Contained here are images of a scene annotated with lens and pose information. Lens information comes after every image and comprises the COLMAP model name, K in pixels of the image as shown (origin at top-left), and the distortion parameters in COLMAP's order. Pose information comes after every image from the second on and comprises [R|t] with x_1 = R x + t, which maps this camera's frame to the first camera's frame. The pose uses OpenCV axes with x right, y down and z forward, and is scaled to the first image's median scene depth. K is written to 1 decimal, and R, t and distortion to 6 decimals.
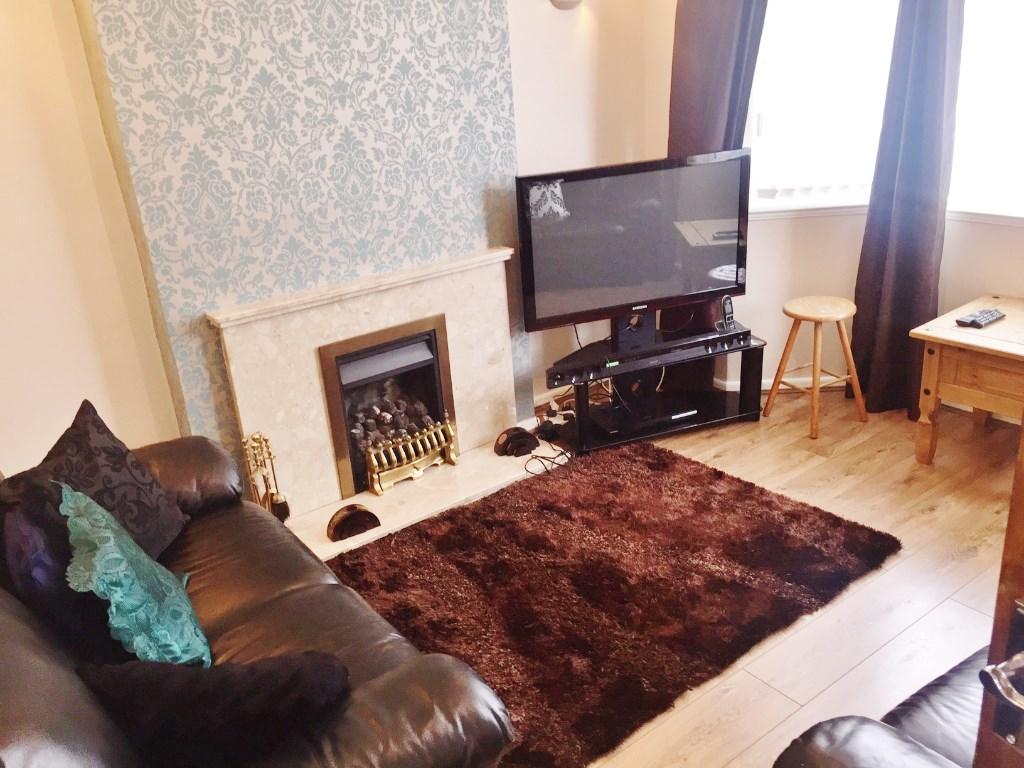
lens RADIAL K [[864.7, 0, 511.4], [0, 864.7, 384.4], [0, 0, 1]] dist [0.054667, -0.039192]
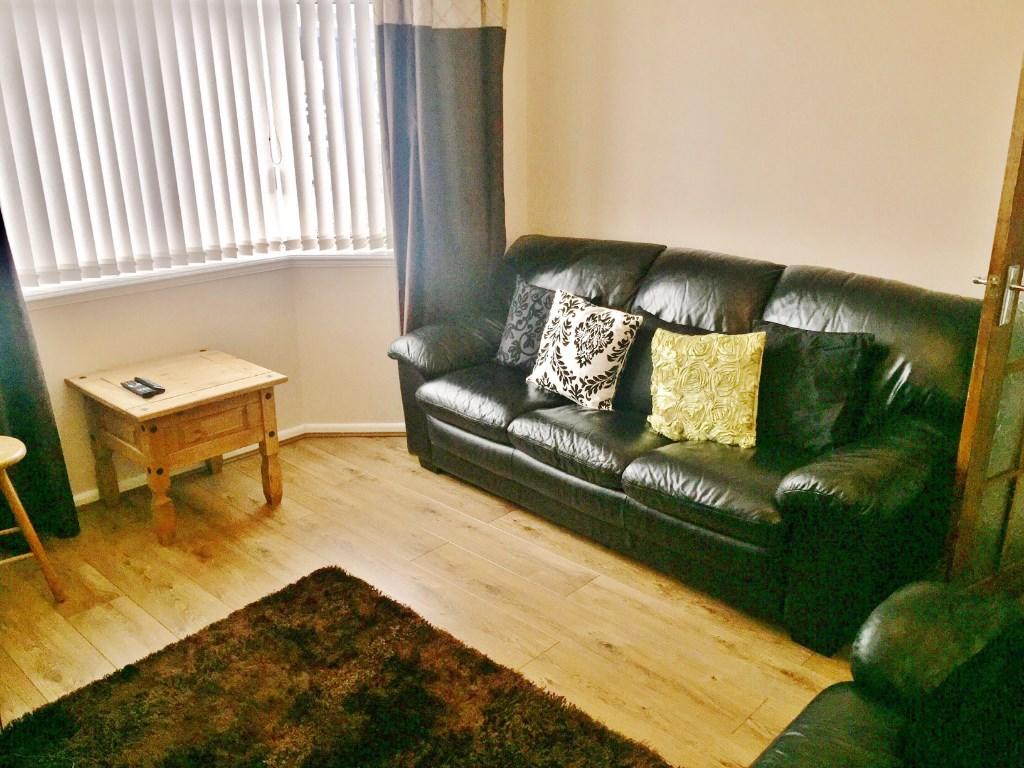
lens RADIAL K [[864.7, 0, 510.9], [0, 864.7, 381.9], [0, 0, 1]] dist [0.054667, -0.039192]
pose [[-0.158974, -0.248938, 0.955383, -0.476159], [0.381452, 0.877057, 0.292002, -0.211806], [-0.910616, 0.410853, -0.044471, 0.666071]]
